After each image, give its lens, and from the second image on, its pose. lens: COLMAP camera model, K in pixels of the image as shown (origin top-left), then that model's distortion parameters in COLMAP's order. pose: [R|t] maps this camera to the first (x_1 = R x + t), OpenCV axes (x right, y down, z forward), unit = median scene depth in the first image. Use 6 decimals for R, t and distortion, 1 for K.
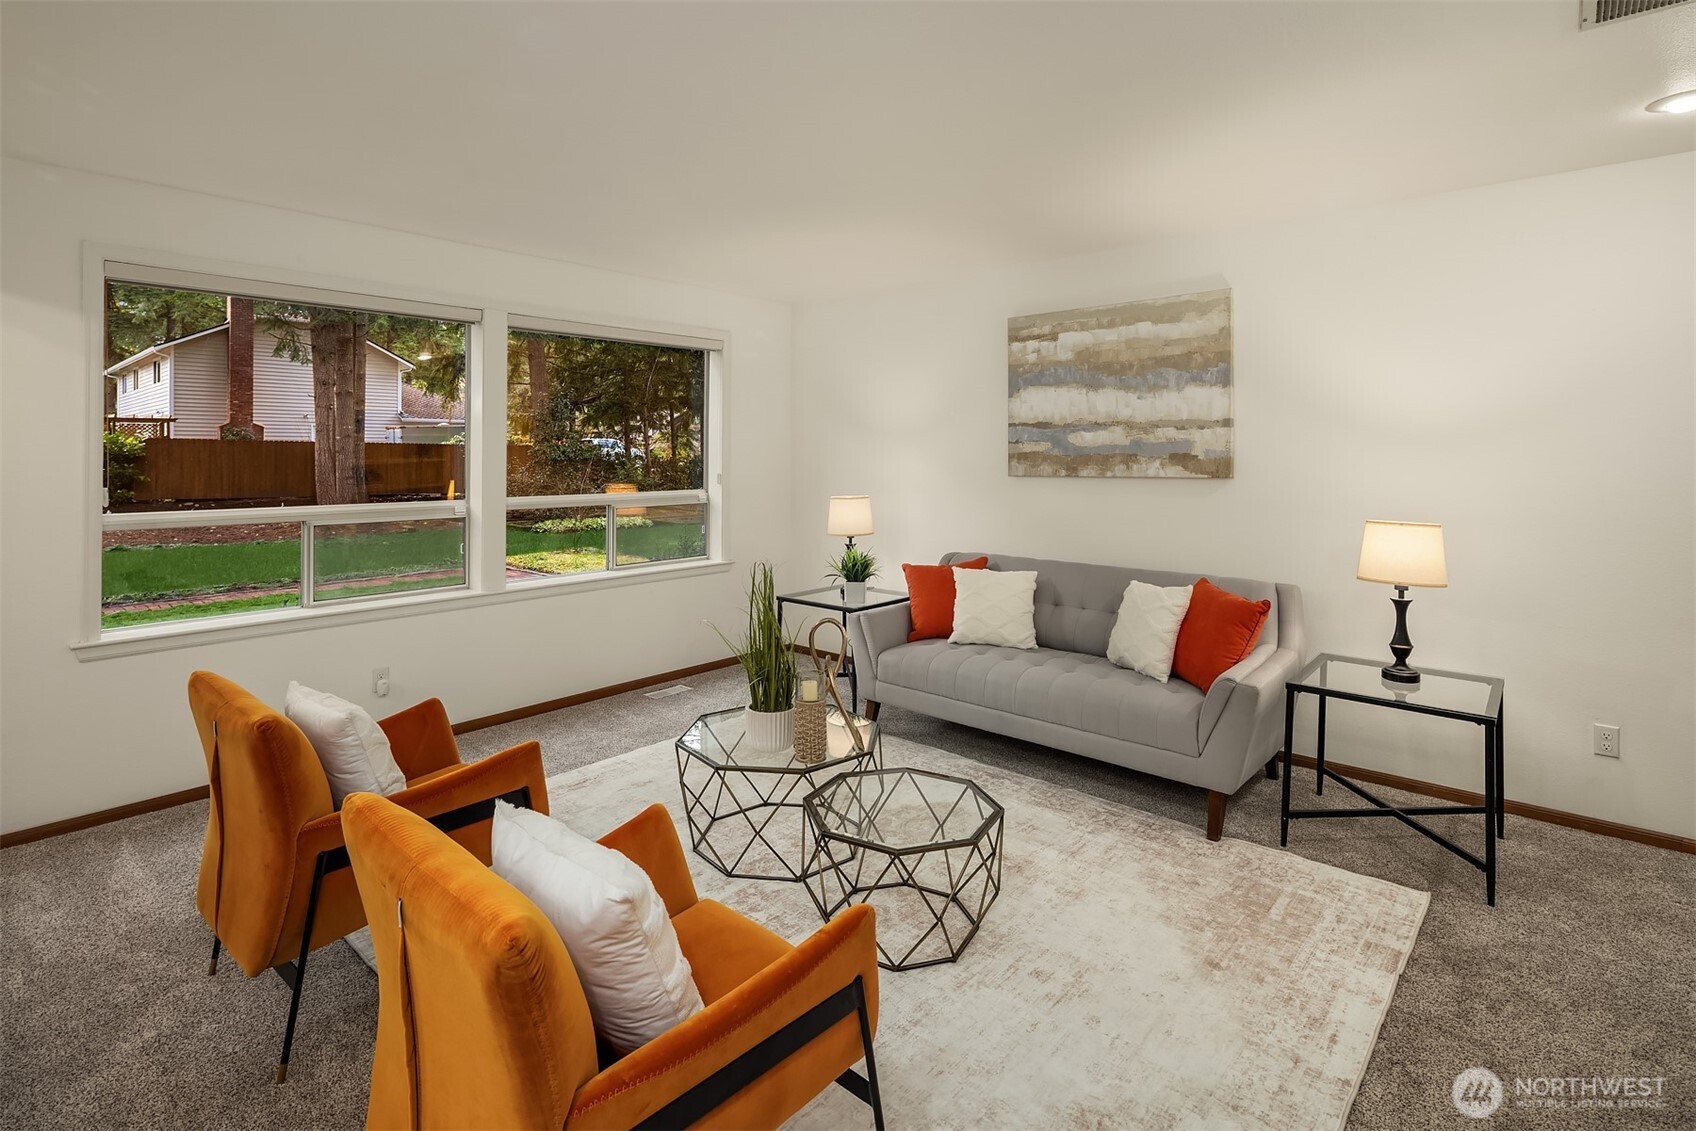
lens RADIAL K [[820.4, 0, 838.7], [0, 820.4, 456.7], [0, 0, 1]] dist [0.001517, -0.003304]
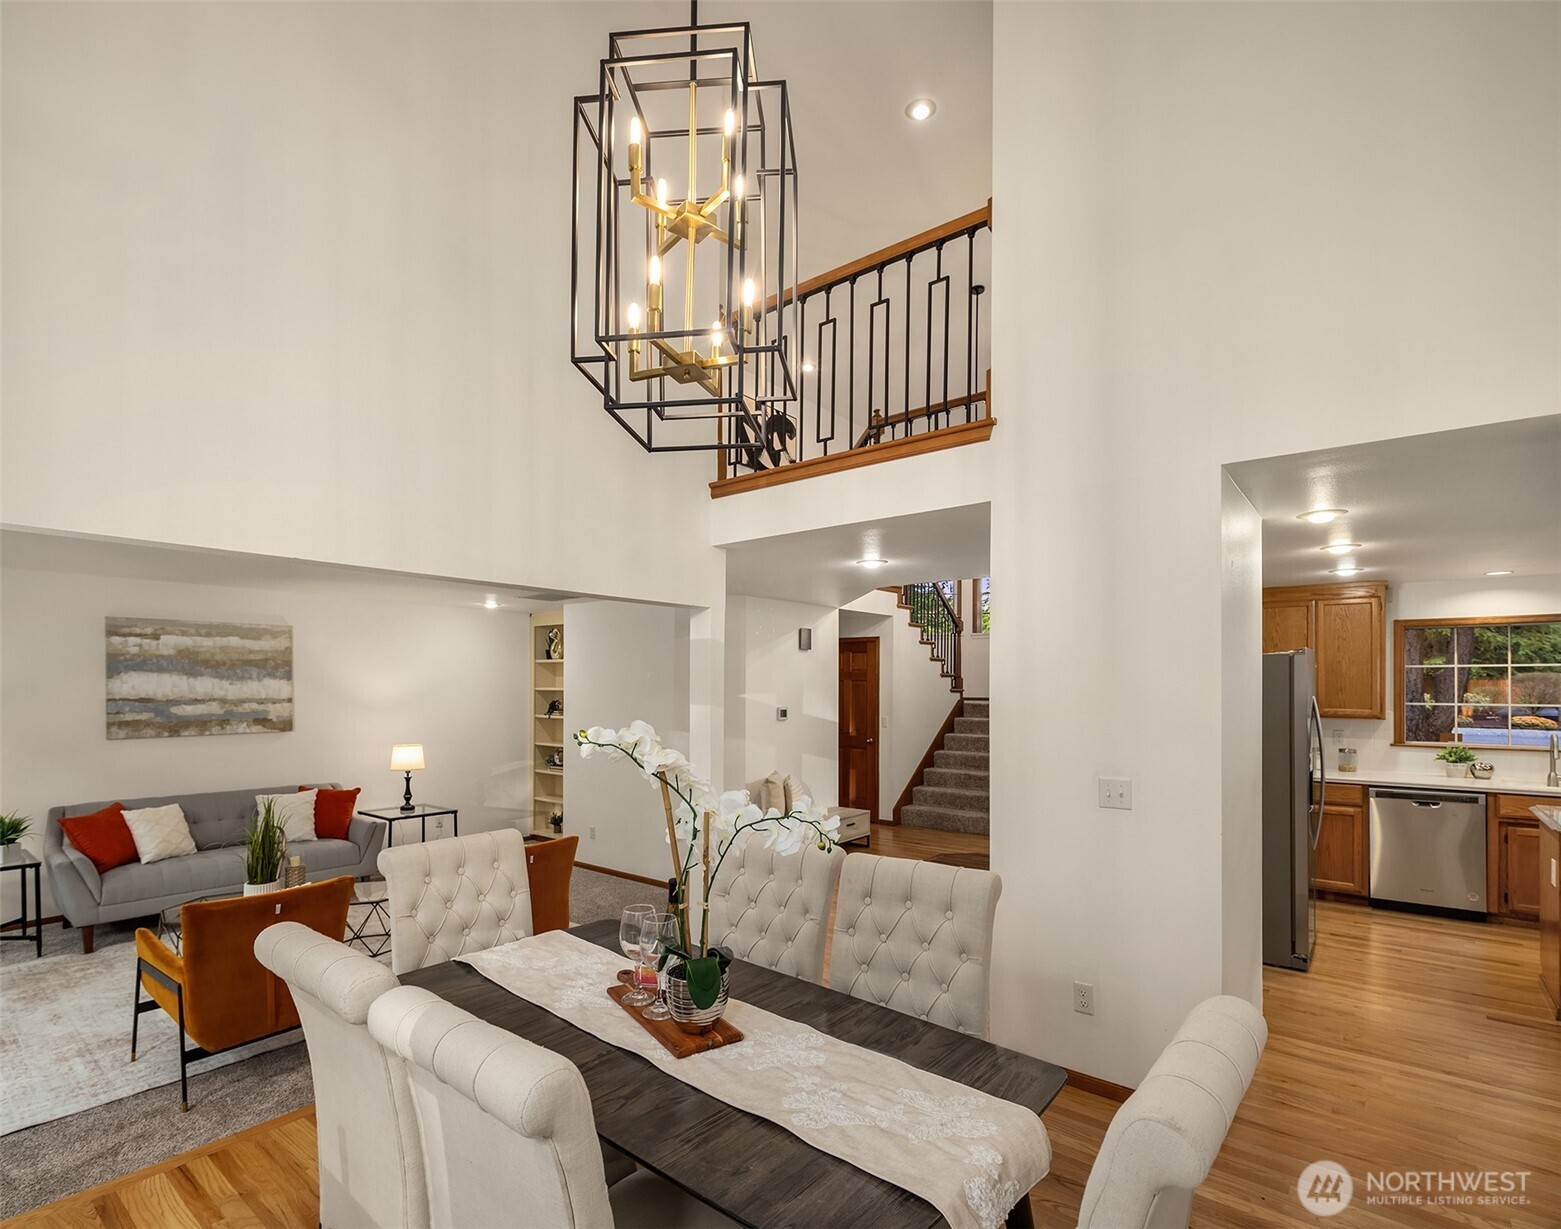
lens RADIAL K [[761.9, 0, 753.7], [0, 761.9, 688.6], [0, 0, 1]] dist [-0.003108, -0.001057]
pose [[-0.027275, -0.012346, 0.999552, -1.119837], [-0.006300, 0.999906, 0.012179, -0.085768], [-0.999608, -0.005965, -0.027350, 0.024992]]
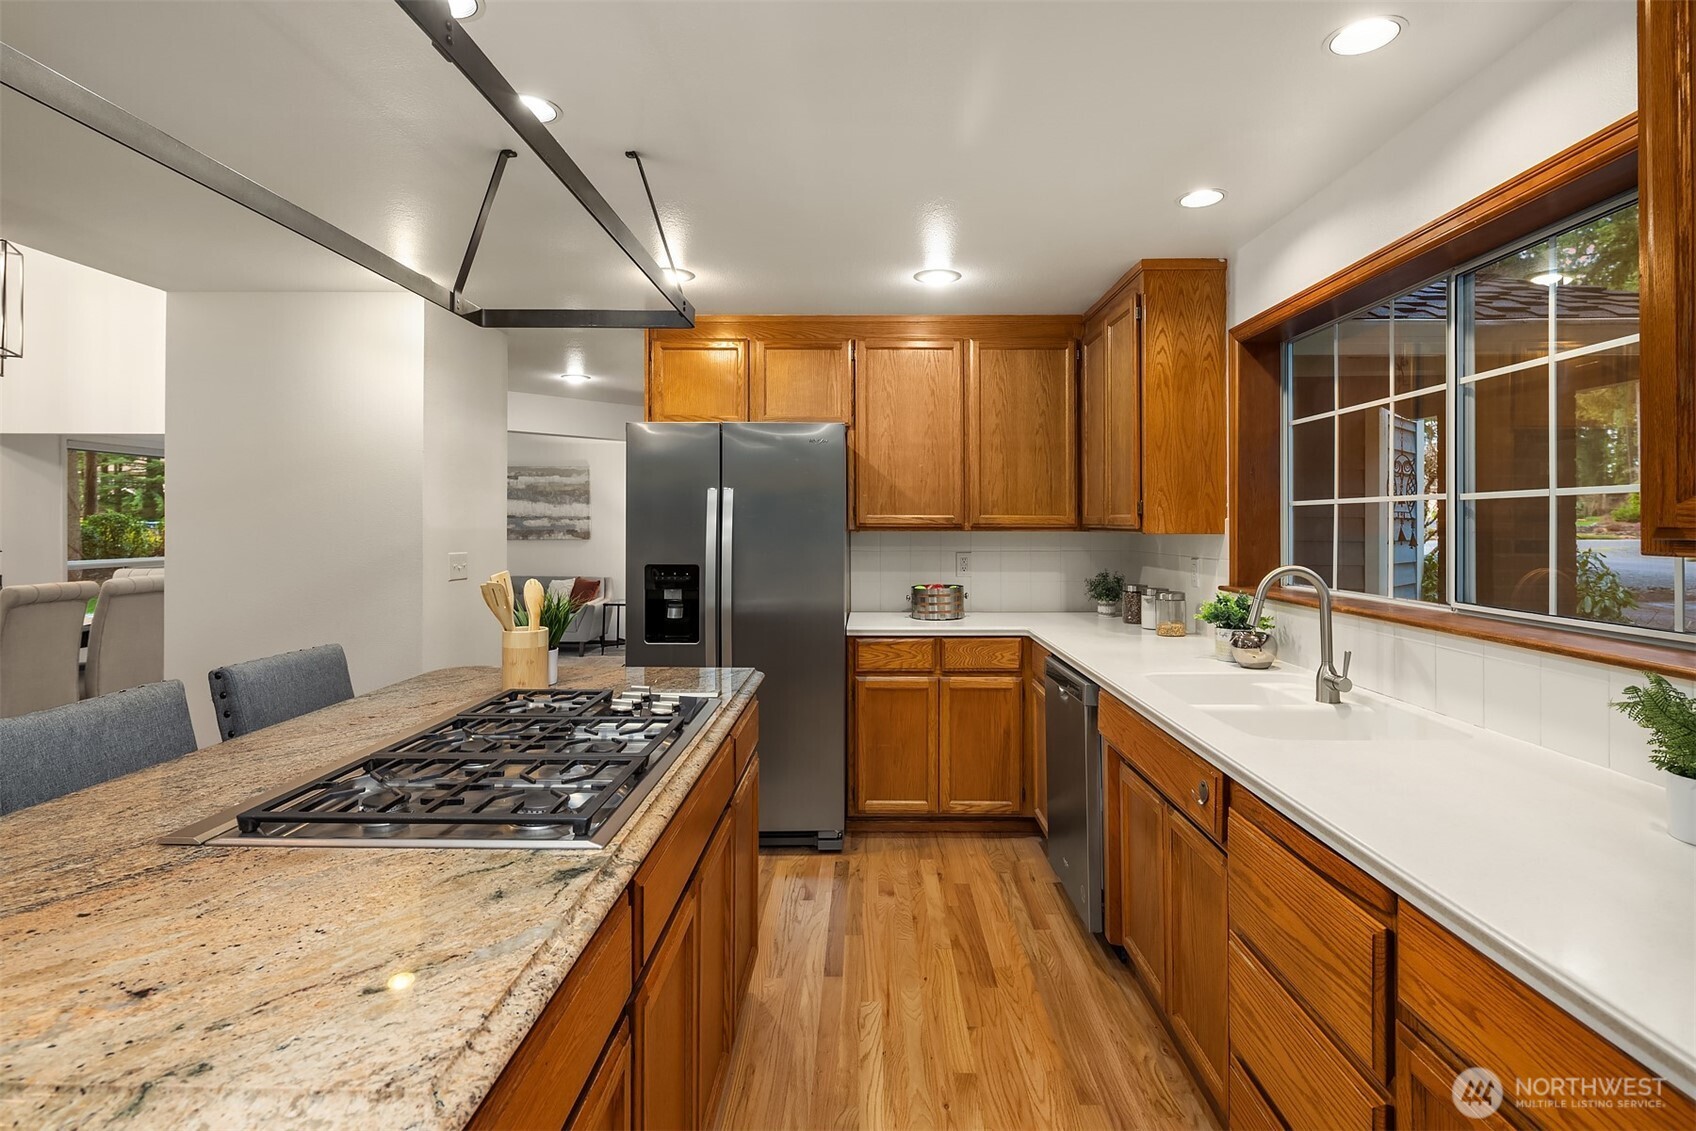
lens RADIAL K [[820.4, 0, 831.1], [0, 820.4, 522.5], [0, 0, 1]] dist [0.001517, -0.003304]
pose [[0.763887, -0.008454, 0.645295, -0.563850], [0.003219, 0.999952, 0.009289, -0.044315], [-0.645342, -0.005019, 0.763877, -1.355671]]
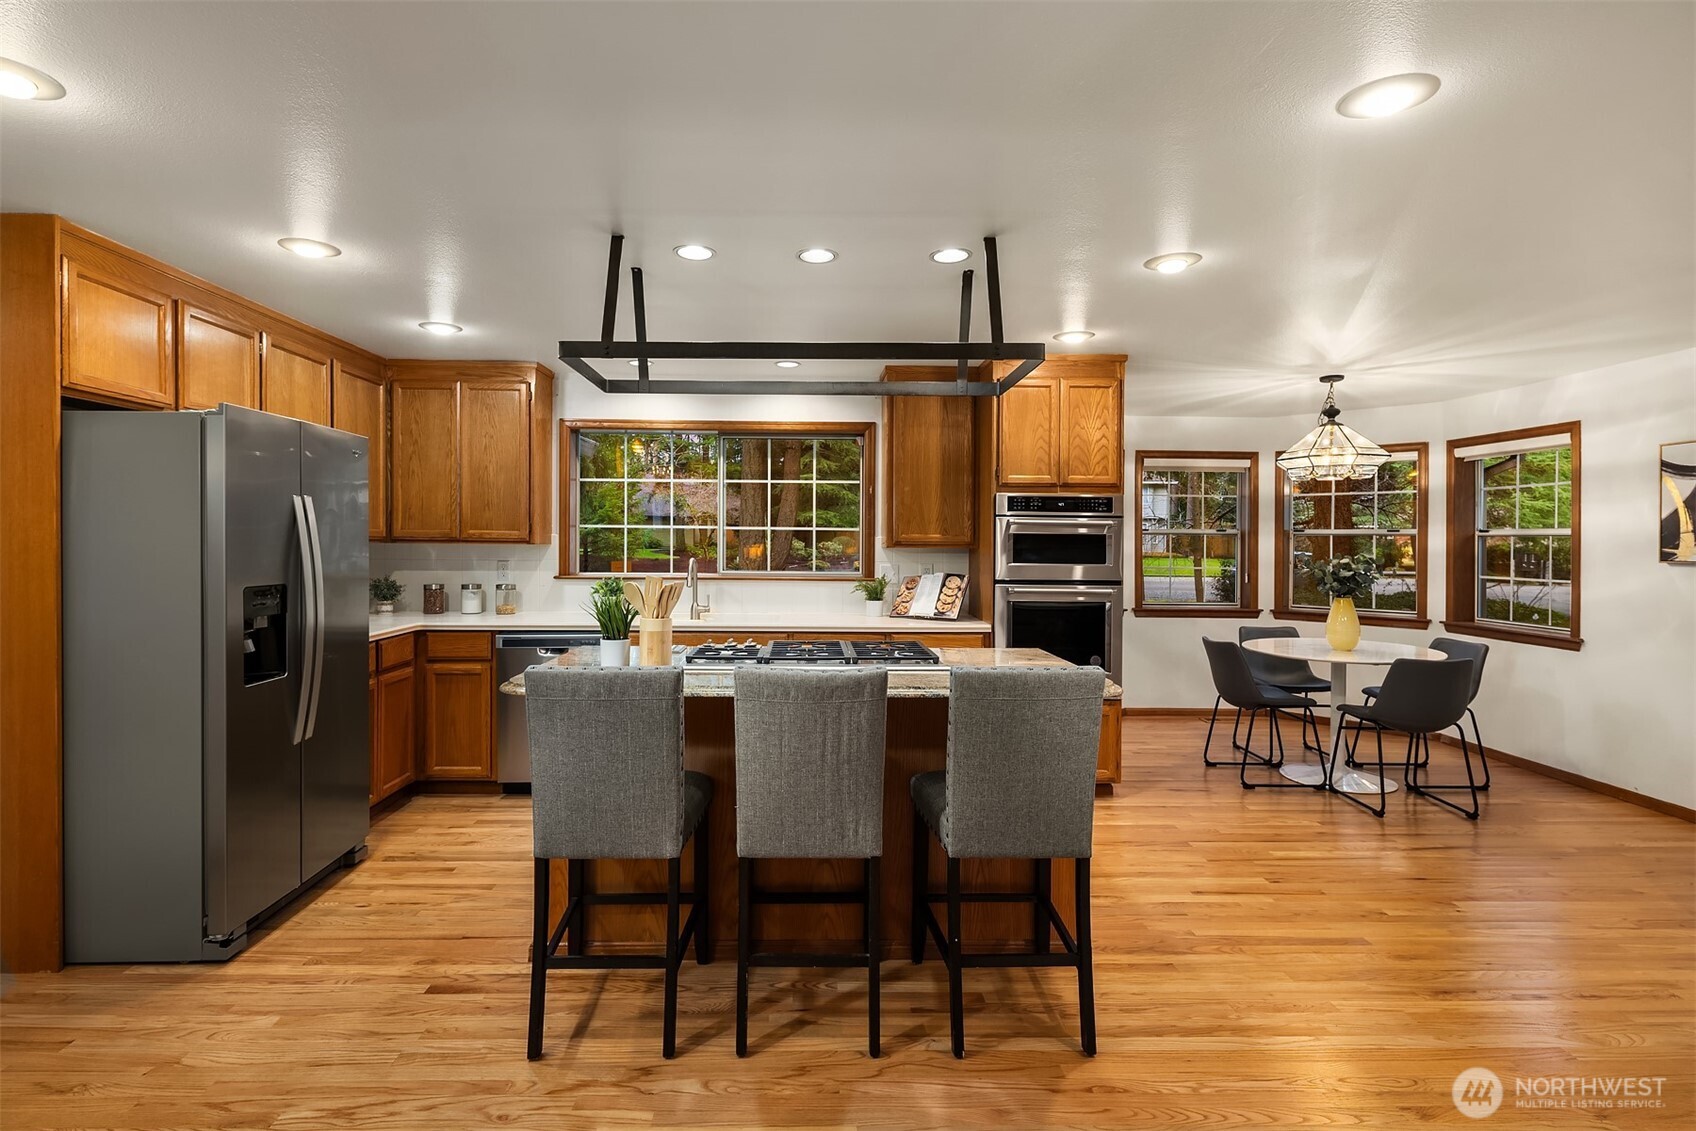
lens RADIAL K [[857.2, 0, 833.6], [0, 857.2, 546.3], [0, 0, 1]] dist [-0.003876, -0.003436]
pose [[-0.683879, -0.019770, 0.729327, -0.948361], [-0.017482, 0.999790, 0.010708, -0.042783], [-0.729386, -0.005427, -0.684081, -0.566401]]
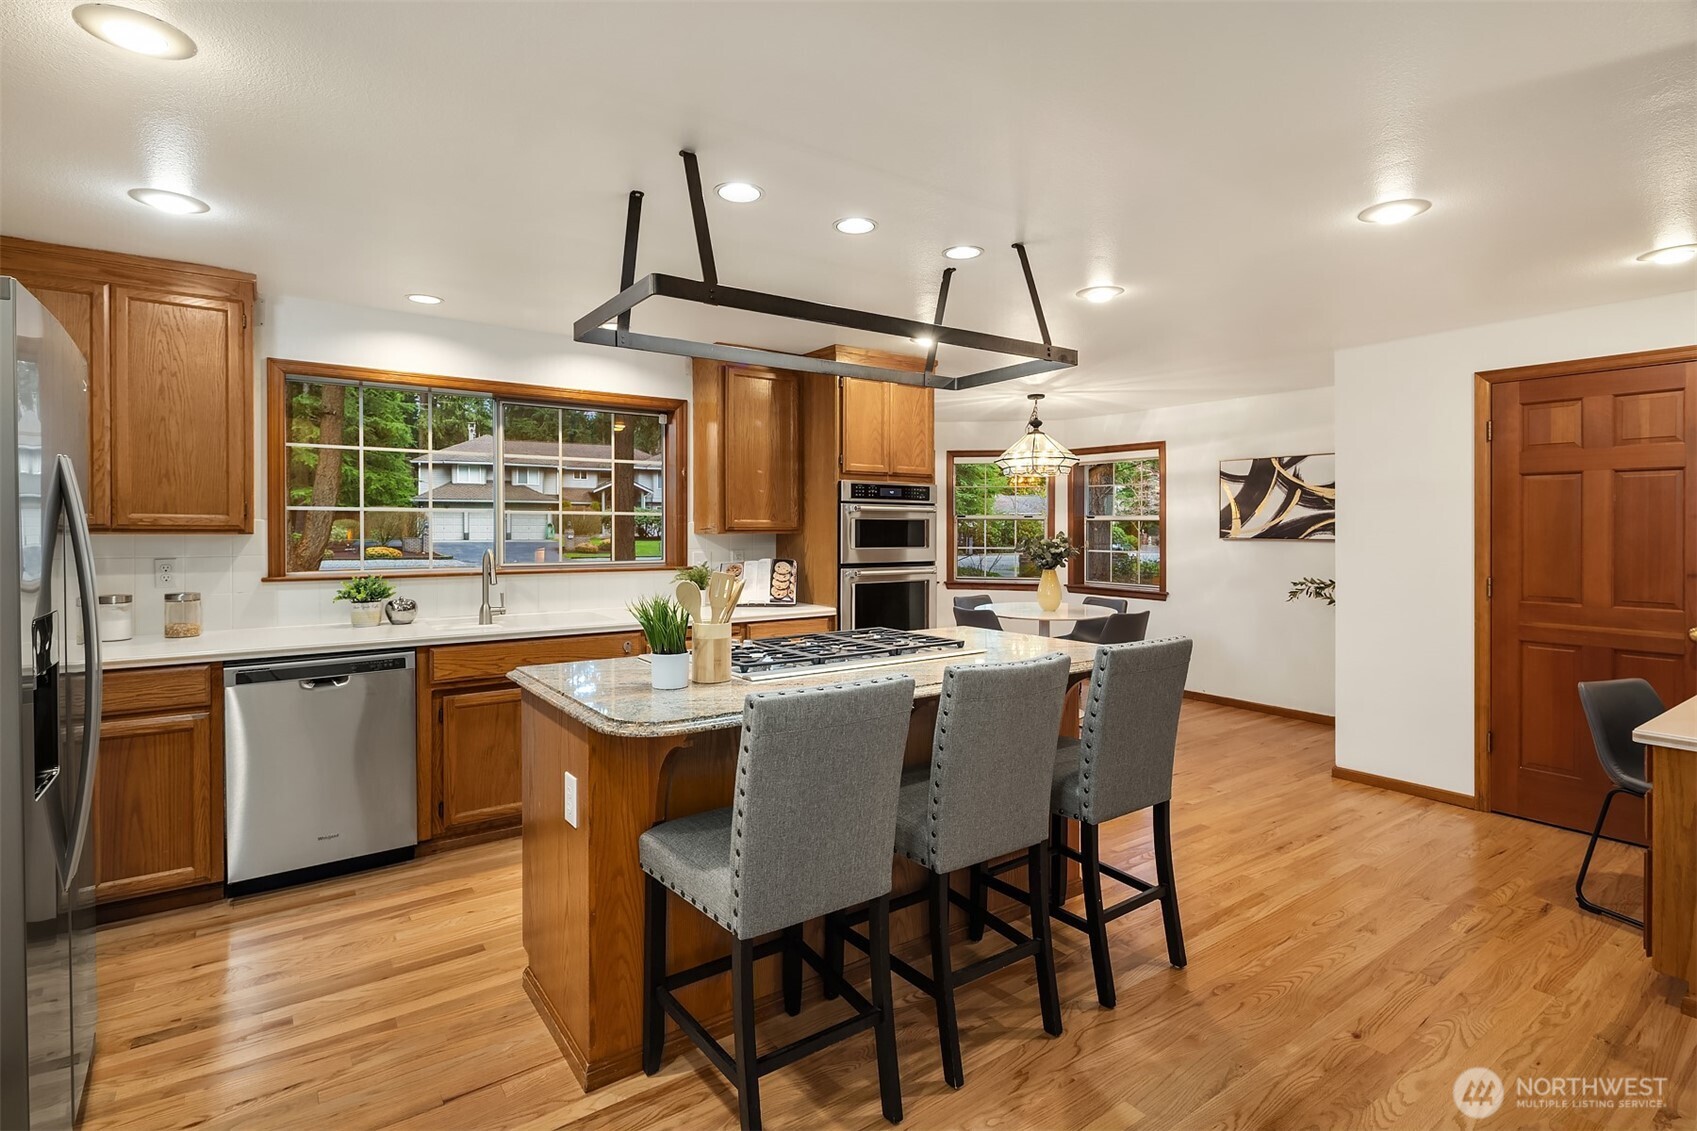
lens RADIAL K [[820.9, 0, 875.7], [0, 820.9, 532.0], [0, 0, 1]] dist [0.001517, -0.003304]
pose [[-0.980549, -0.014984, 0.195700, -0.597665], [-0.014329, 0.999886, 0.004764, -0.040320], [-0.195749, 0.001867, -0.980652, -0.429669]]
